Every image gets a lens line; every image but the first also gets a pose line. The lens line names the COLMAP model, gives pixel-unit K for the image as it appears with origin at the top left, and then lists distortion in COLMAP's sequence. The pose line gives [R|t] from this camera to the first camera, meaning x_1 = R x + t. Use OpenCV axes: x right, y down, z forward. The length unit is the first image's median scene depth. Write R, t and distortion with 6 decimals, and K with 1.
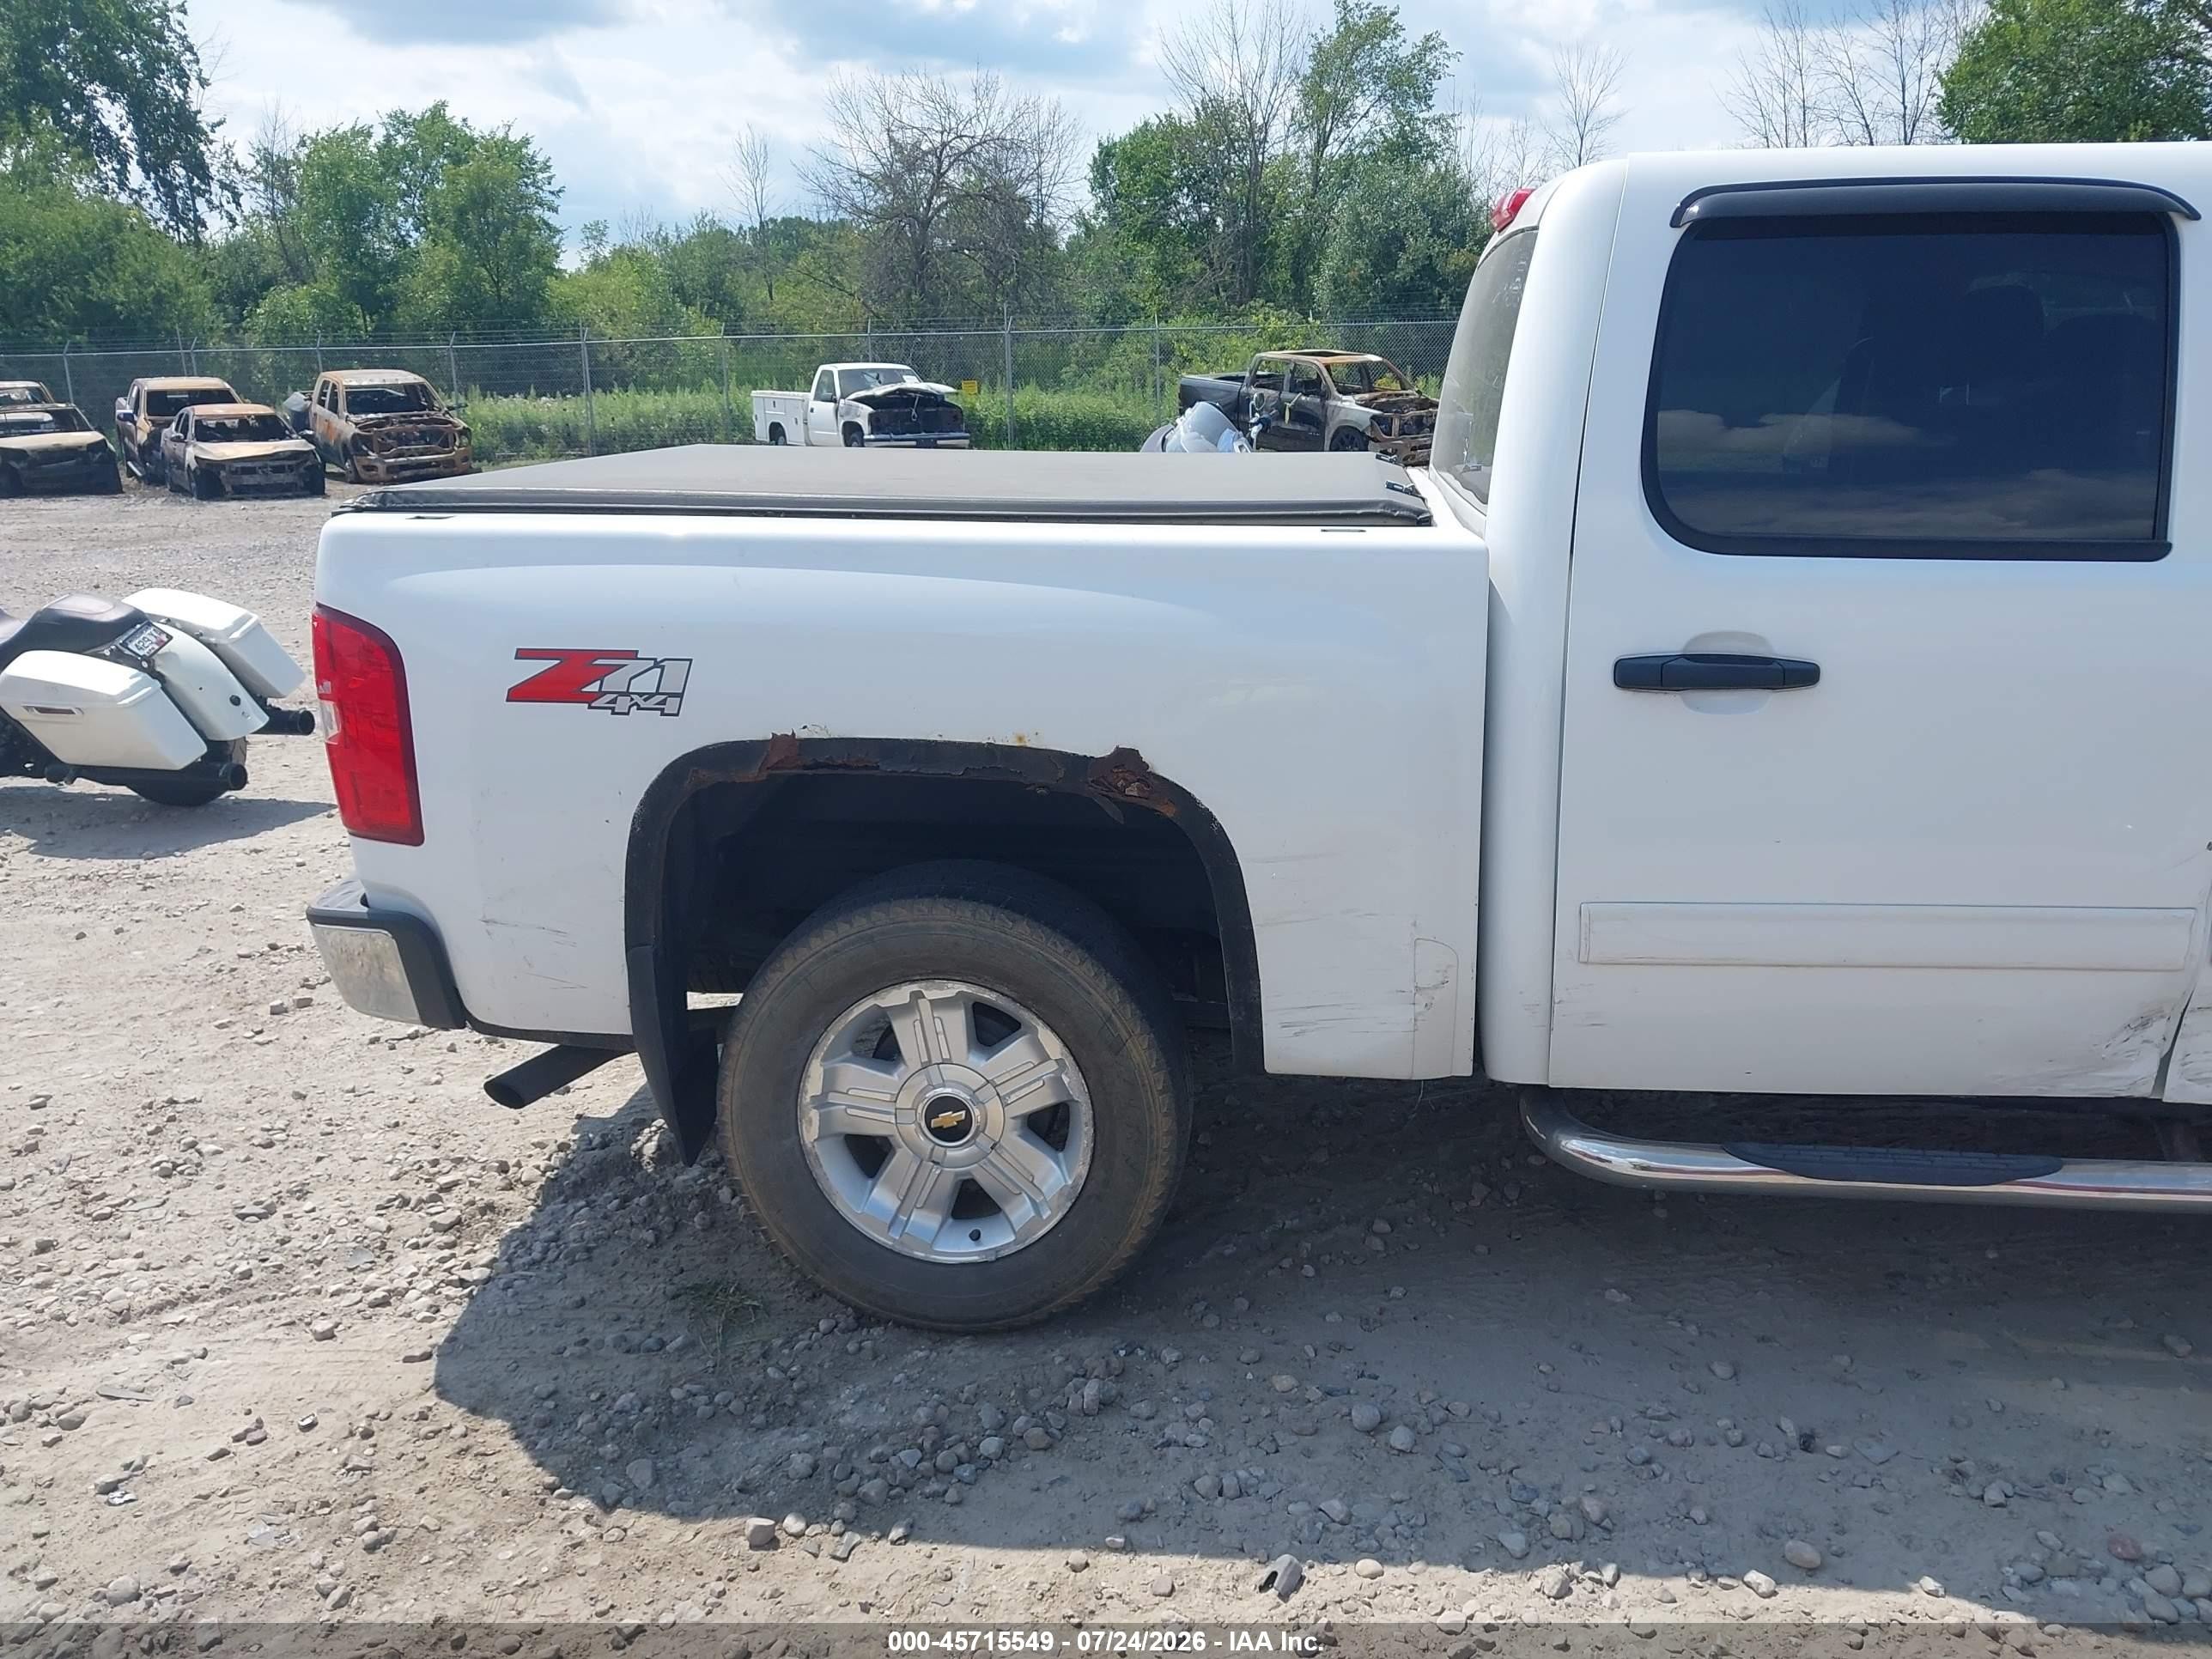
lens RADIAL K [[1695.9, 0, 1145.2], [0, 1695.9, 796.3], [0, 0, 1]] dist [0.011791, -0.011287]
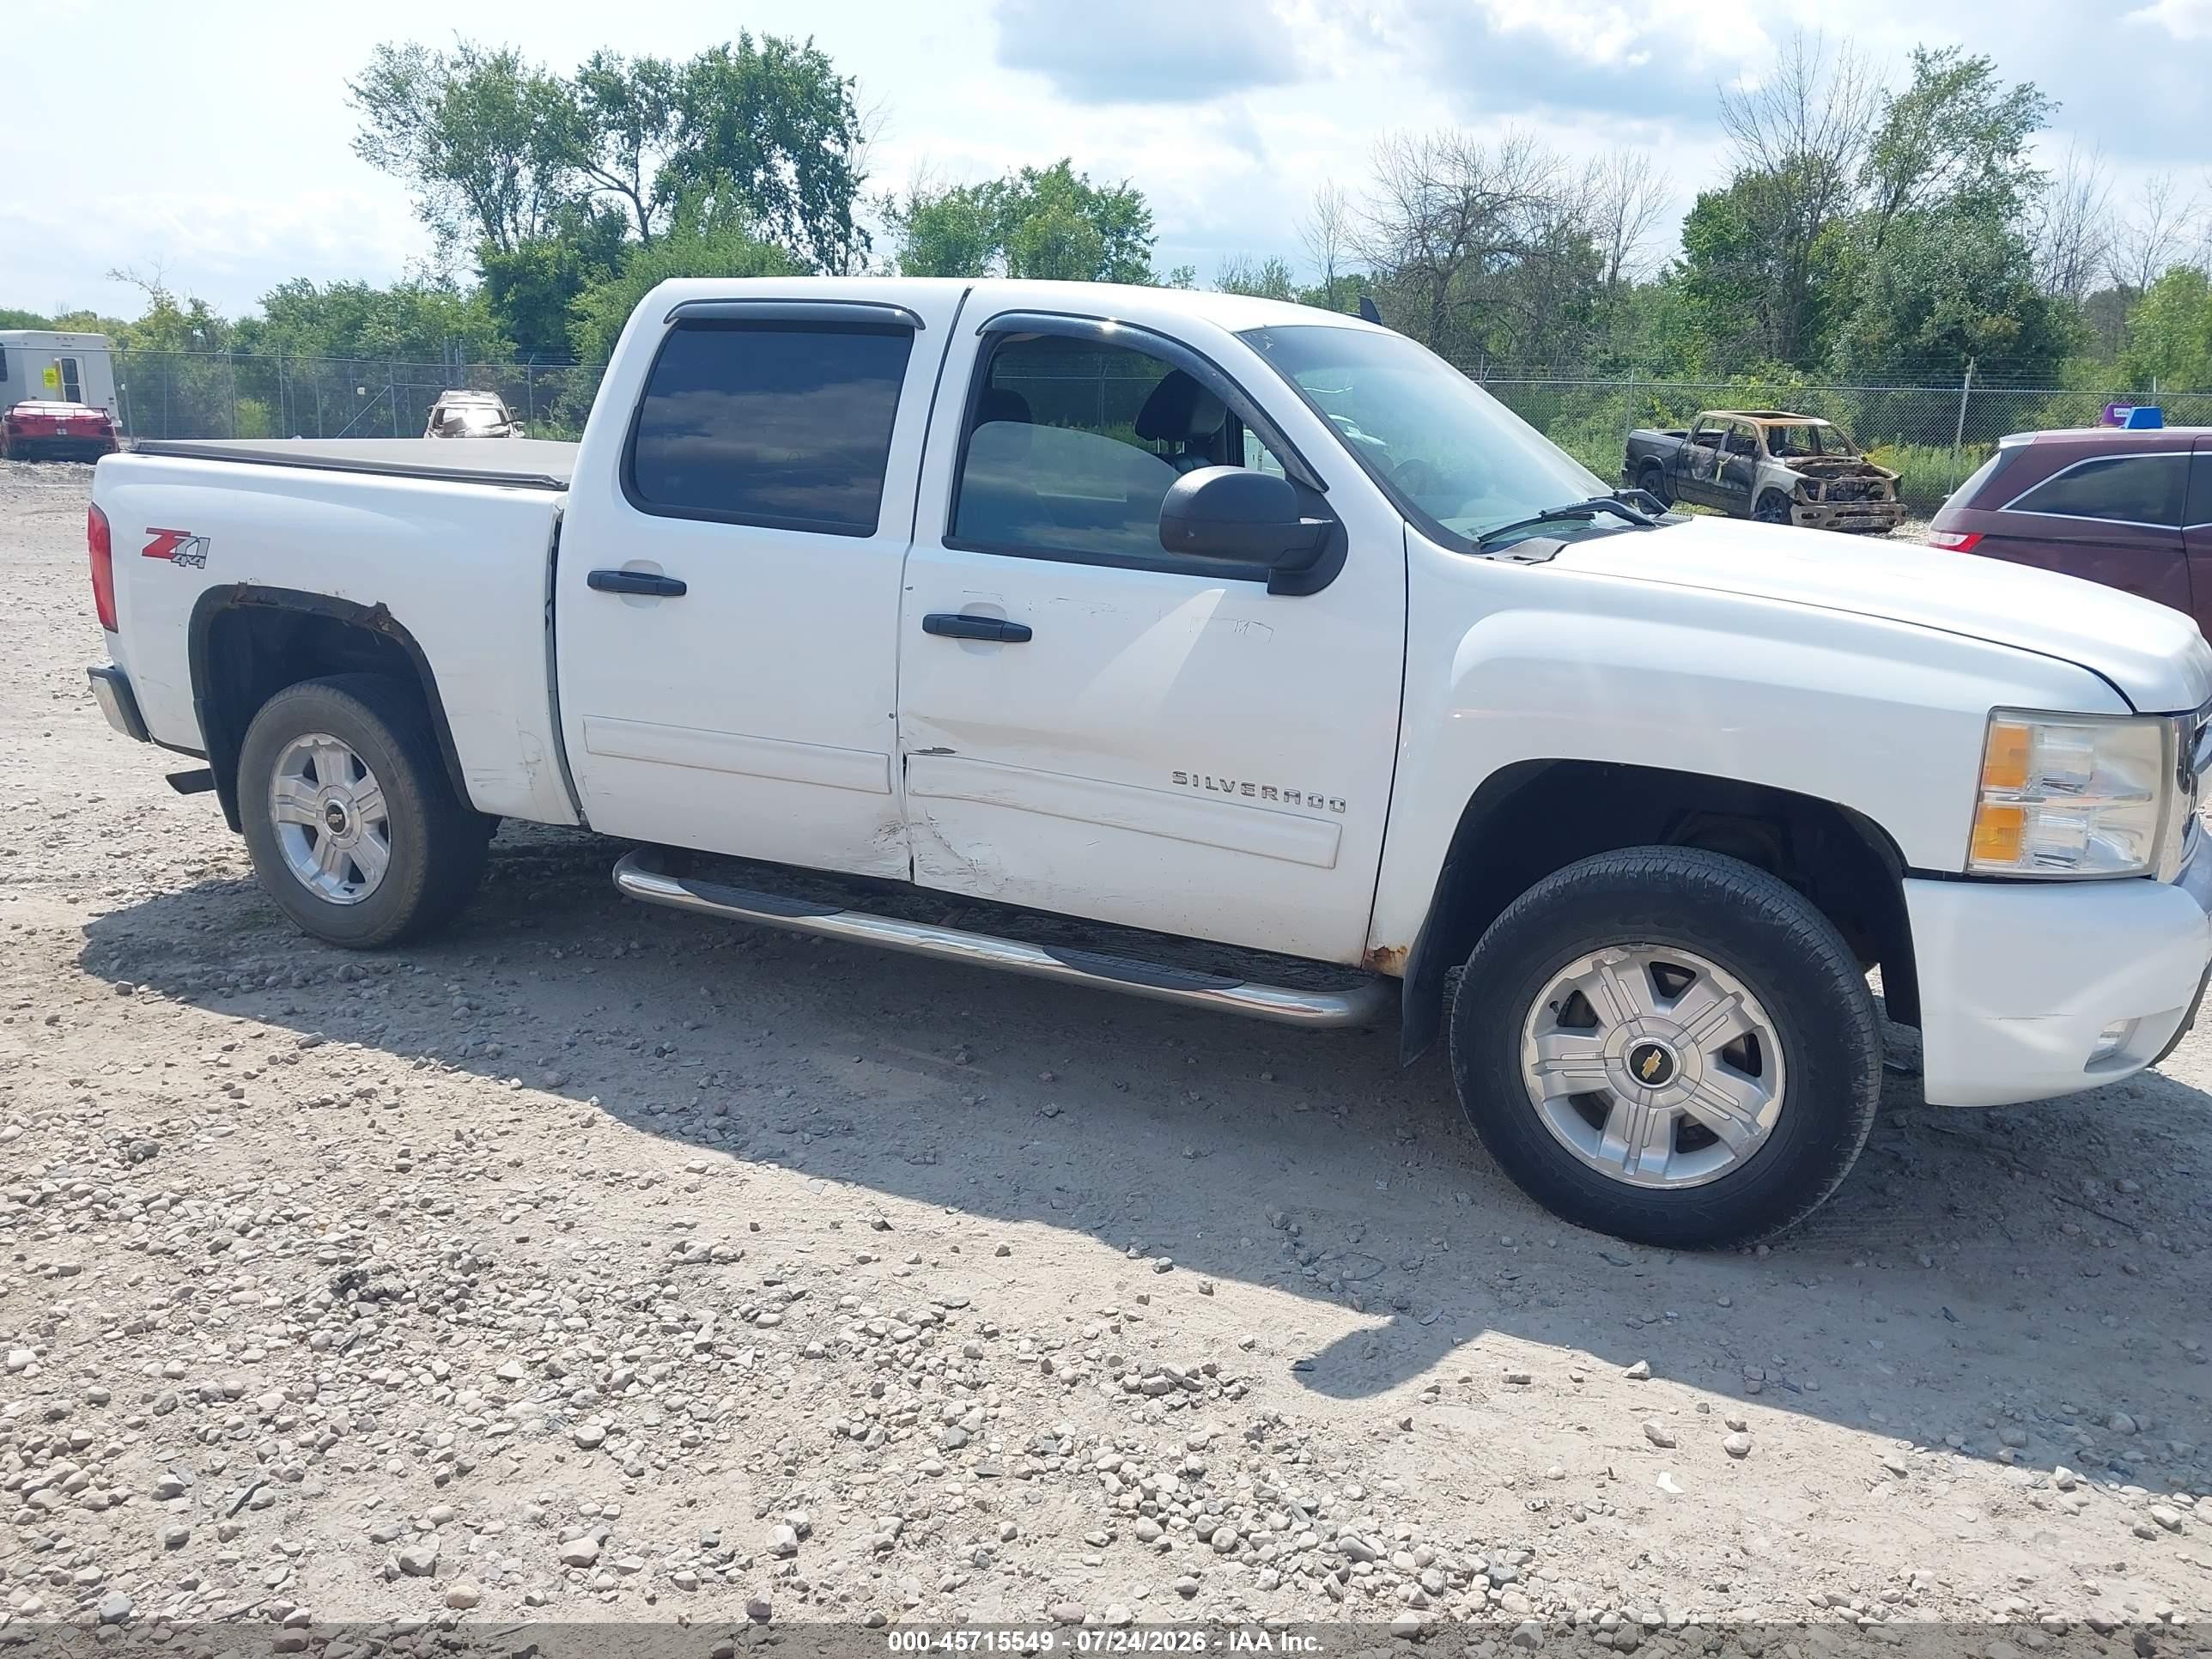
lens RADIAL K [[1622.1, 0, 1184.9], [0, 1622.1, 841.7], [0, 0, 1]] dist [0.031149, -0.035548]
pose [[0.948324, 0.123817, -0.292148, 1.164150], [-0.120613, 0.992275, 0.029028, 0.058662], [0.293485, 0.007709, 0.955933, -0.330930]]
